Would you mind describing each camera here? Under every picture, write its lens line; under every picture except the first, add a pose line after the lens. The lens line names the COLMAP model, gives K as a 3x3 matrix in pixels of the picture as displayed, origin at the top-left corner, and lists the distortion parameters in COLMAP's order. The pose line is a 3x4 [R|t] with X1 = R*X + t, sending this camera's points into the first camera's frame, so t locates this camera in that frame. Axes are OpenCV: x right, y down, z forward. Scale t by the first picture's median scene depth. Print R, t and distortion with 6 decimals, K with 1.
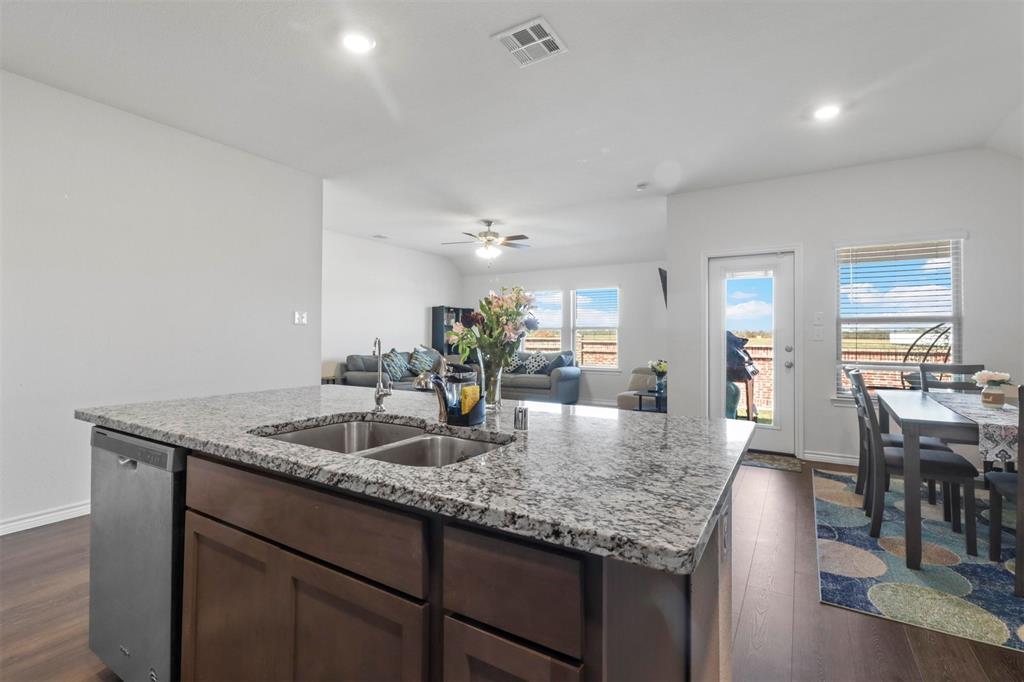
lens RADIAL K [[469.8, 0, 510.8], [0, 469.8, 336.1], [0, 0, 1]] dist [-0.013028, -0.000507]
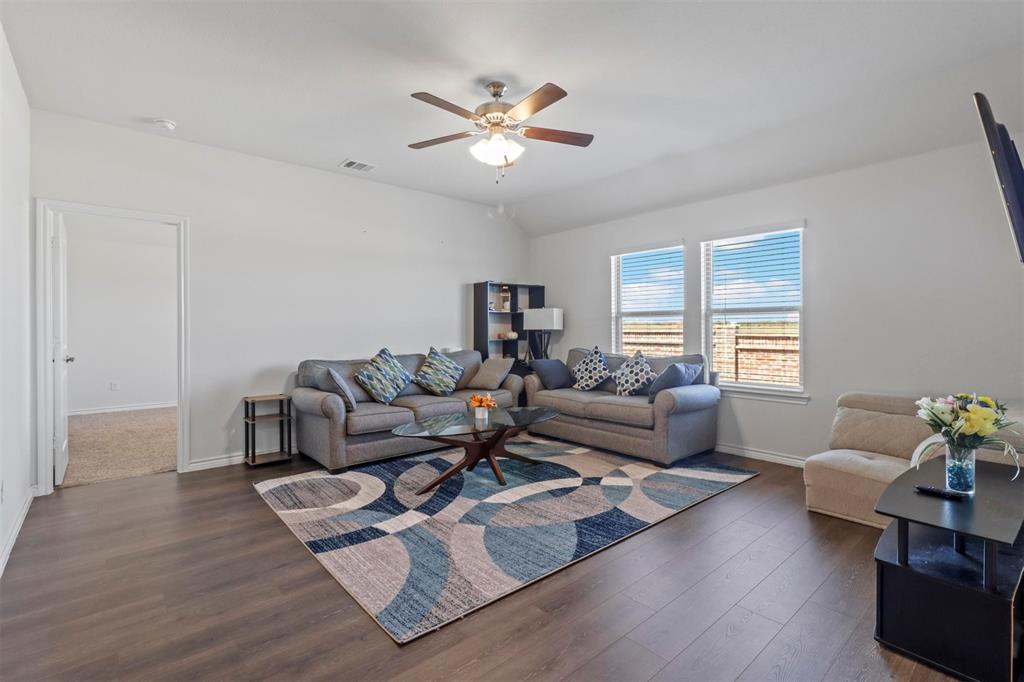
lens RADIAL K [[469.8, 0, 508.7], [0, 469.8, 334.5], [0, 0, 1]] dist [-0.013028, -0.000507]
pose [[0.951106, -0.003580, -0.308845, 0.087532], [0.007309, 0.999914, 0.010918, 0.001628], [0.308779, -0.012641, 0.951050, 0.438077]]
